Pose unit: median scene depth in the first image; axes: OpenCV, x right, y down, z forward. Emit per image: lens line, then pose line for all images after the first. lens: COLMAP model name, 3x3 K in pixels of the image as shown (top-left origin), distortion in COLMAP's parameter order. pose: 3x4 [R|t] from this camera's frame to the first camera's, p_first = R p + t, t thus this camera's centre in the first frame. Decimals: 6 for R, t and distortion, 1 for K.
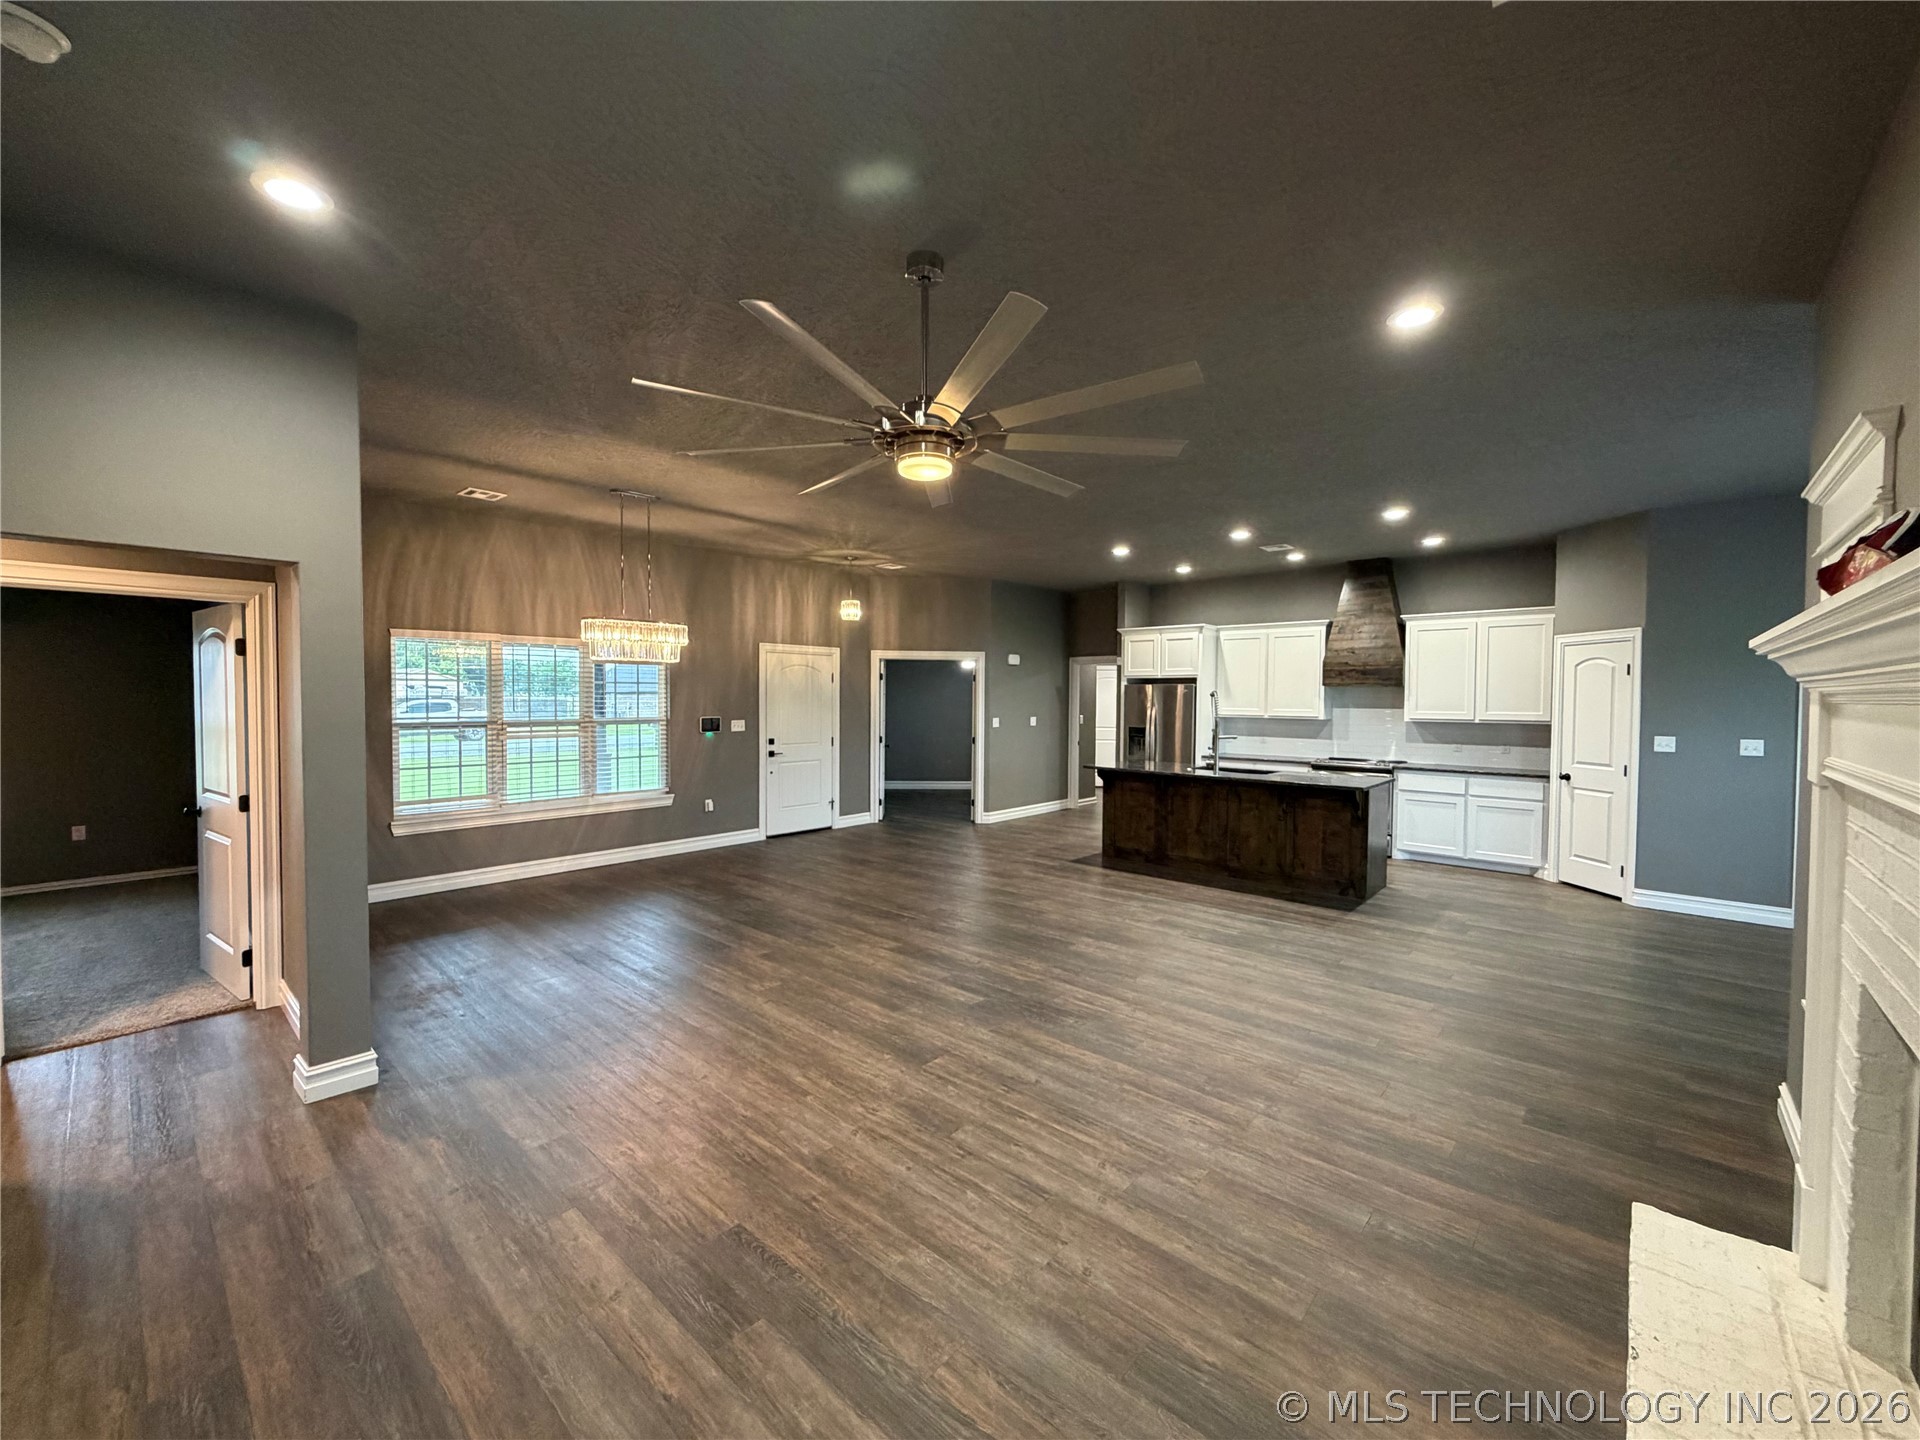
lens RADIAL K [[763.4, 0, 957.9], [0, 763.4, 713.8], [0, 0, 1]] dist [0.002732, -0.000089]
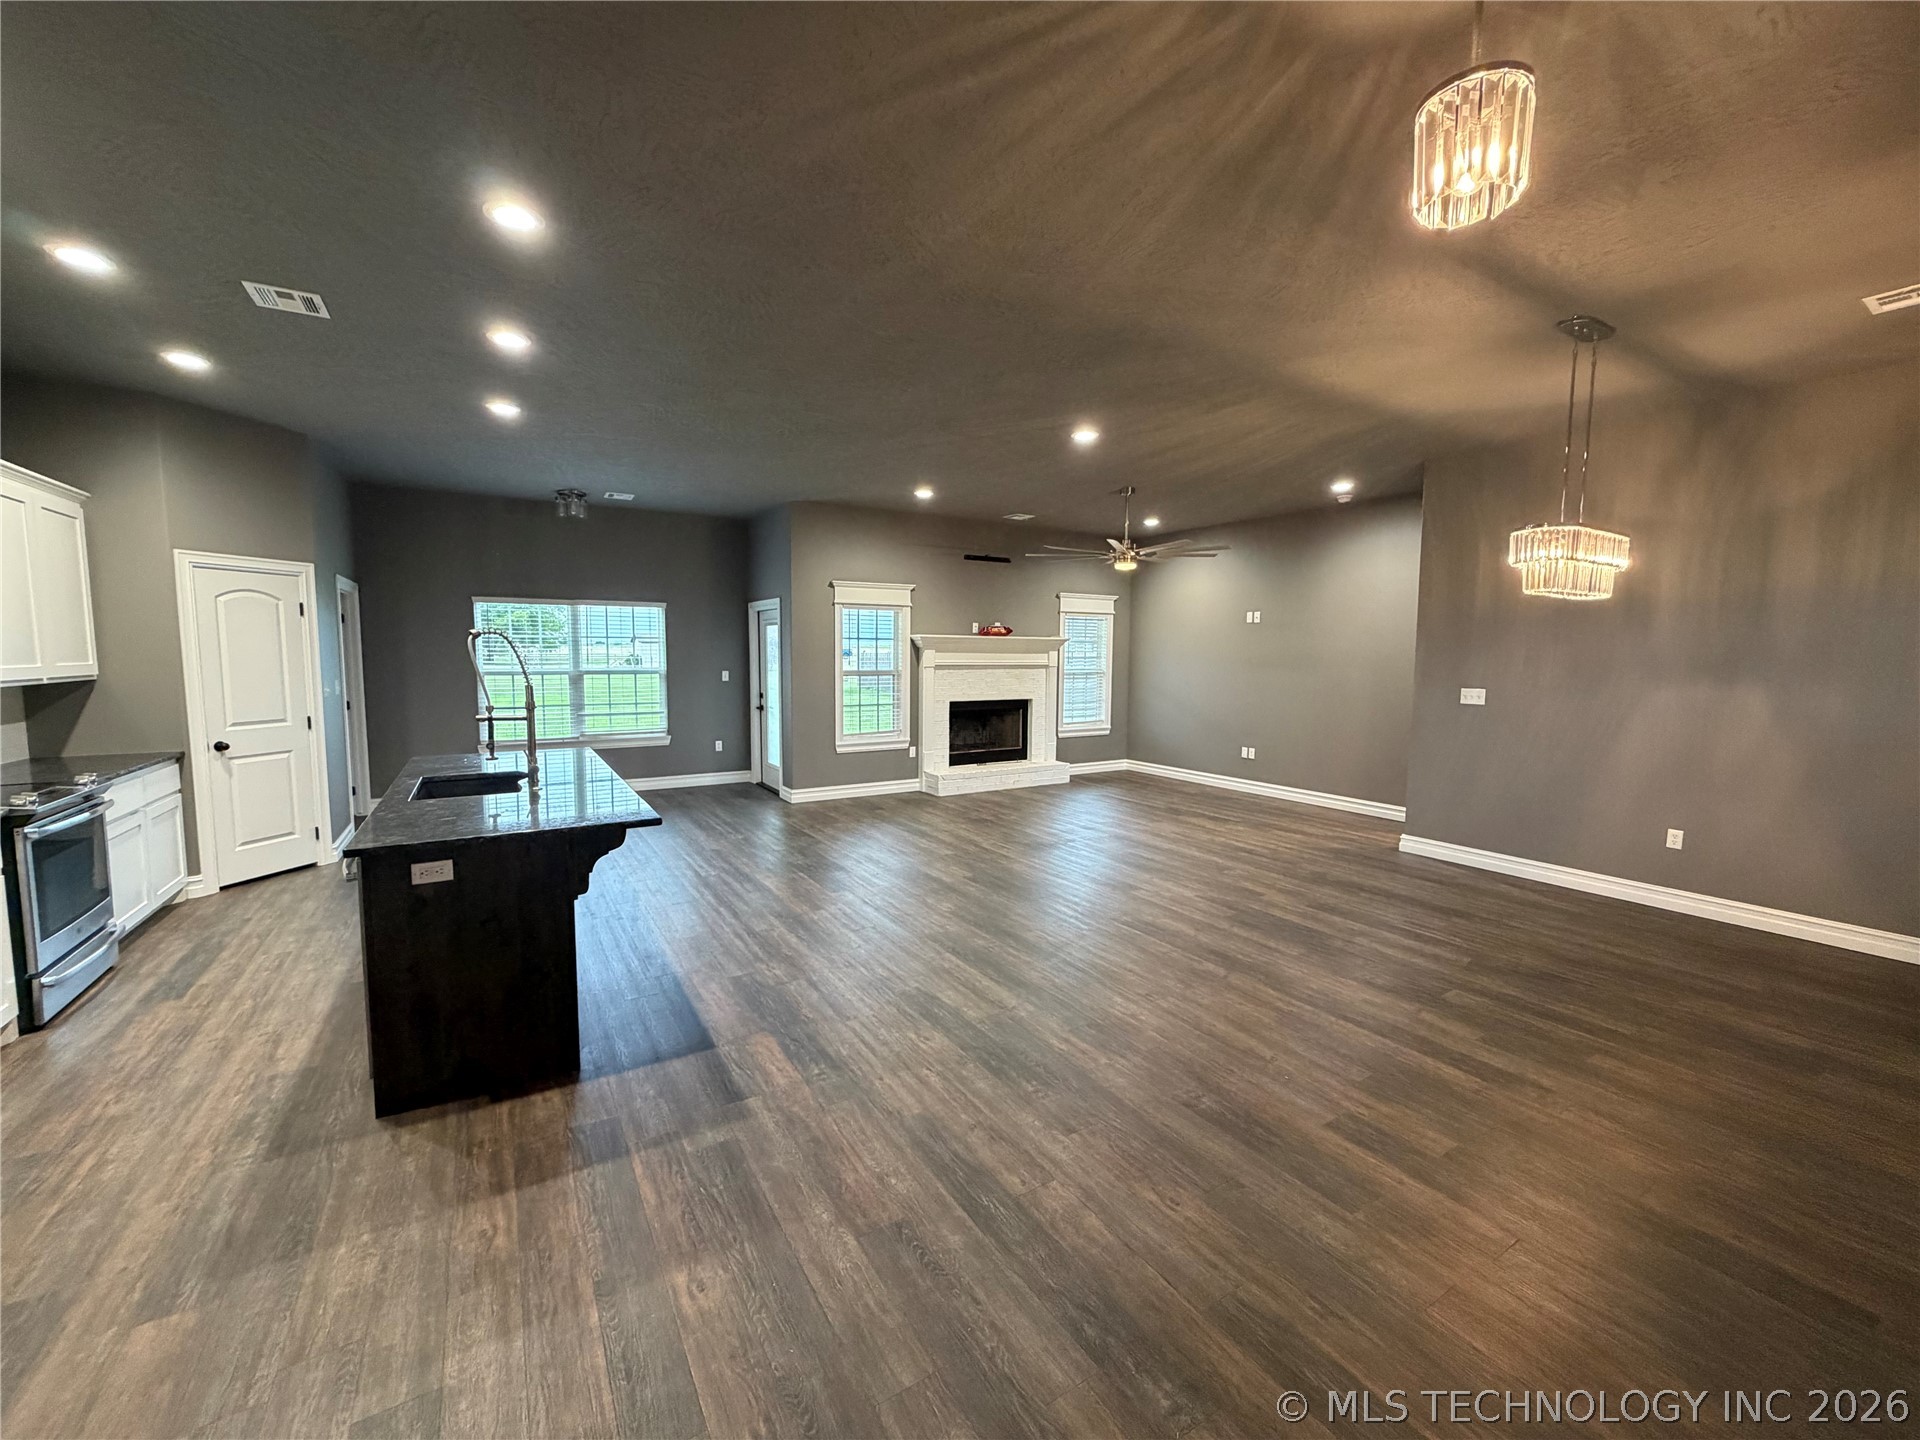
lens RADIAL K [[763.4, 0, 954.5], [0, 763.4, 728.3], [0, 0, 1]] dist [0.002732, -0.000089]
pose [[-0.956870, -0.039408, 0.287831, -0.093982], [-0.003246, 0.992146, 0.125045, -0.029083], [-0.290498, 0.118718, -0.949483, 1.384208]]
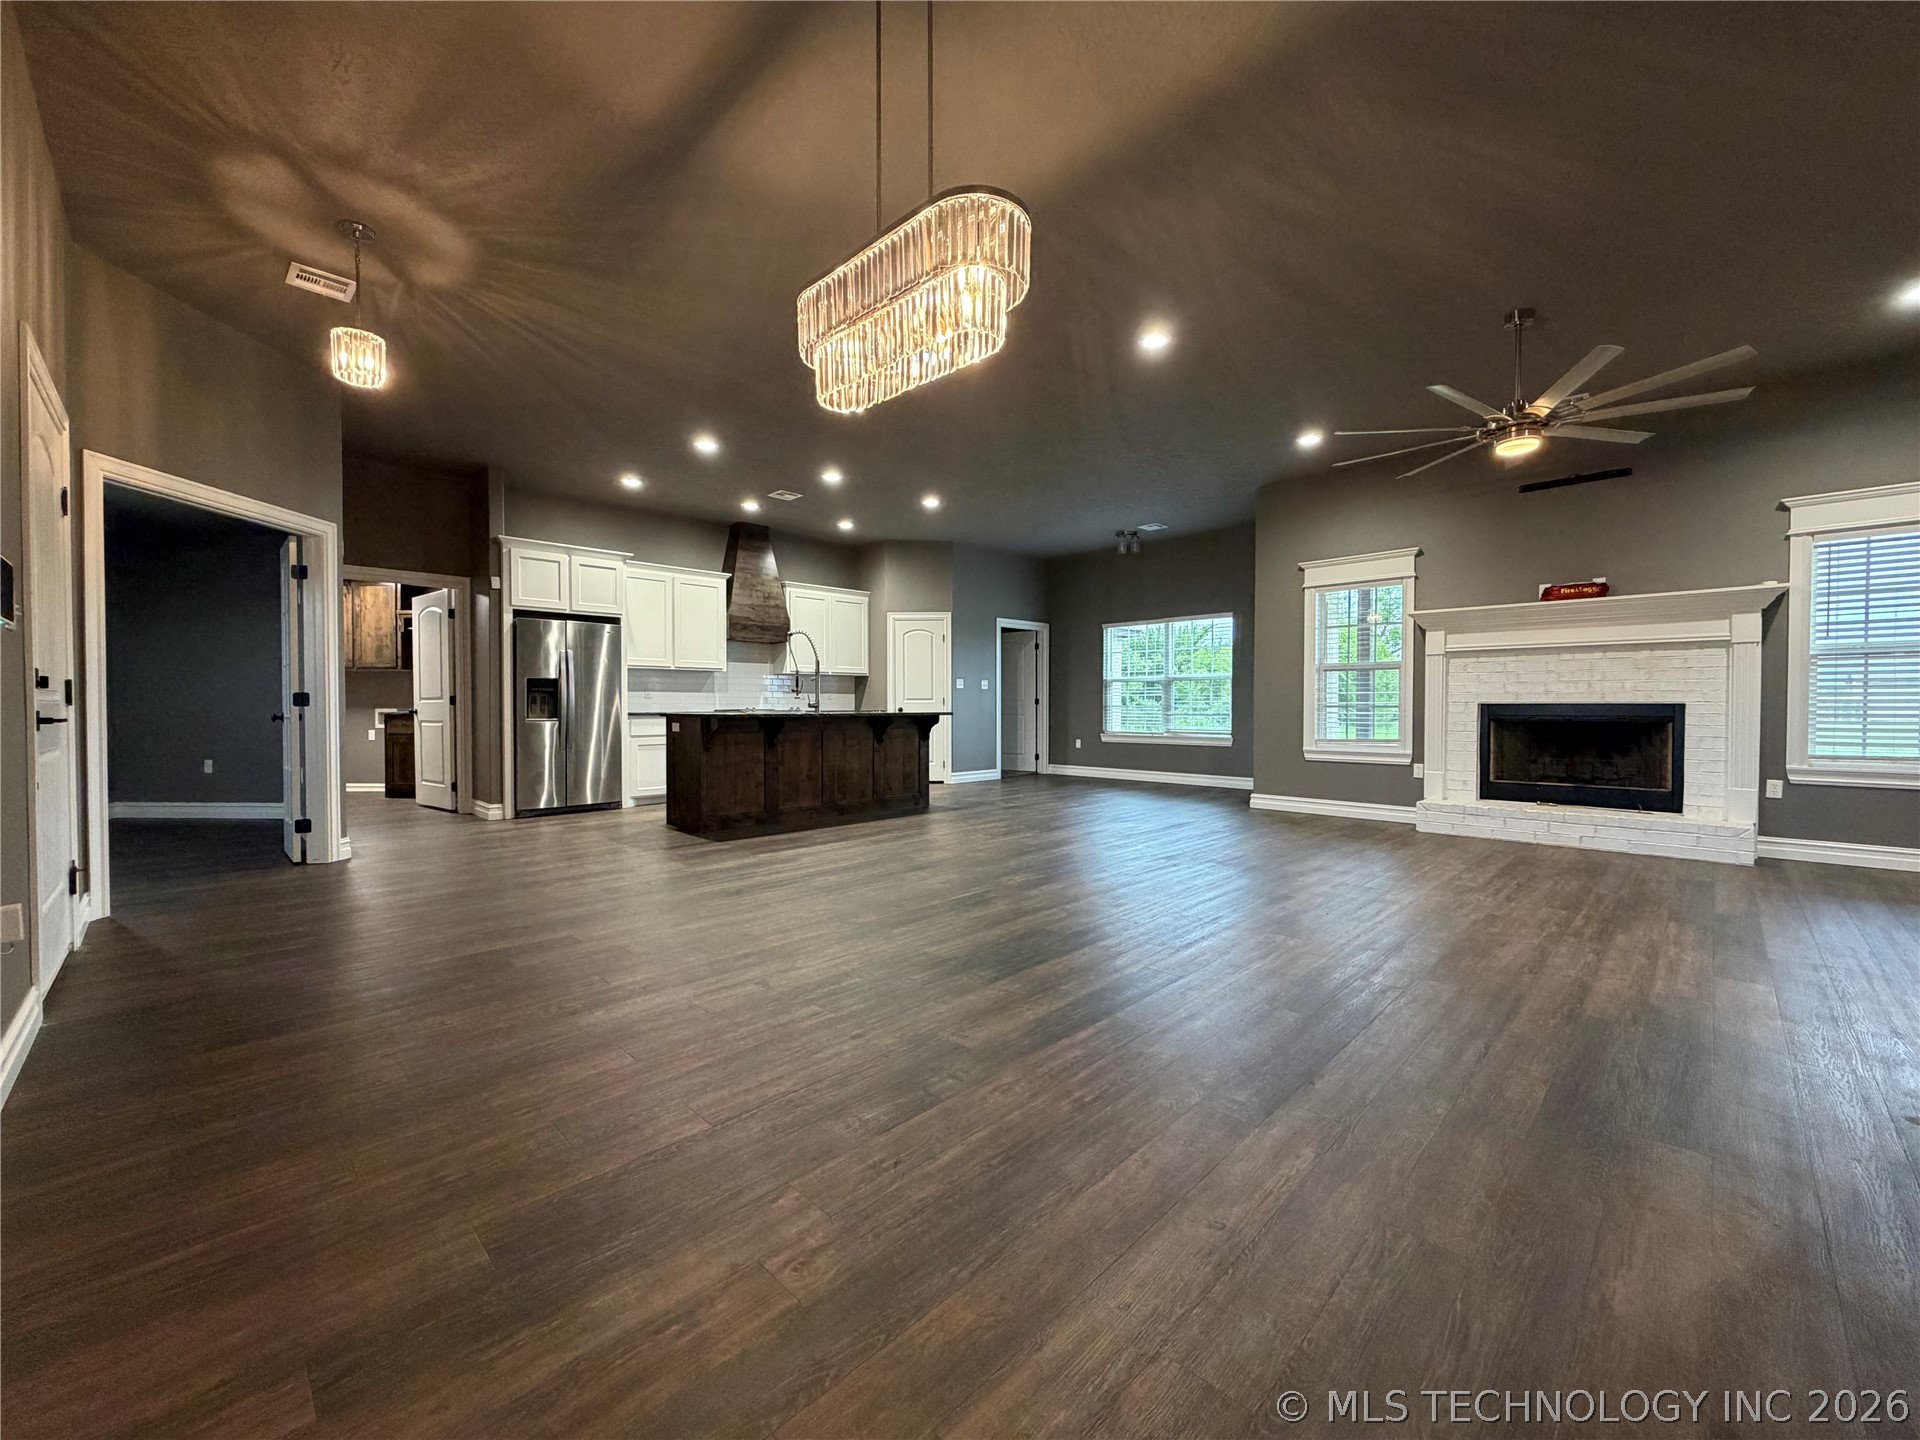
lens RADIAL K [[763.4, 0, 951.4], [0, 763.4, 715.1], [0, 0, 1]] dist [0.002732, -0.000089]
pose [[0.062097, -0.019760, 0.997875, -0.608931], [0.024823, 0.999525, 0.018248, 0.063550], [-0.997761, 0.023638, 0.062558, 0.754137]]
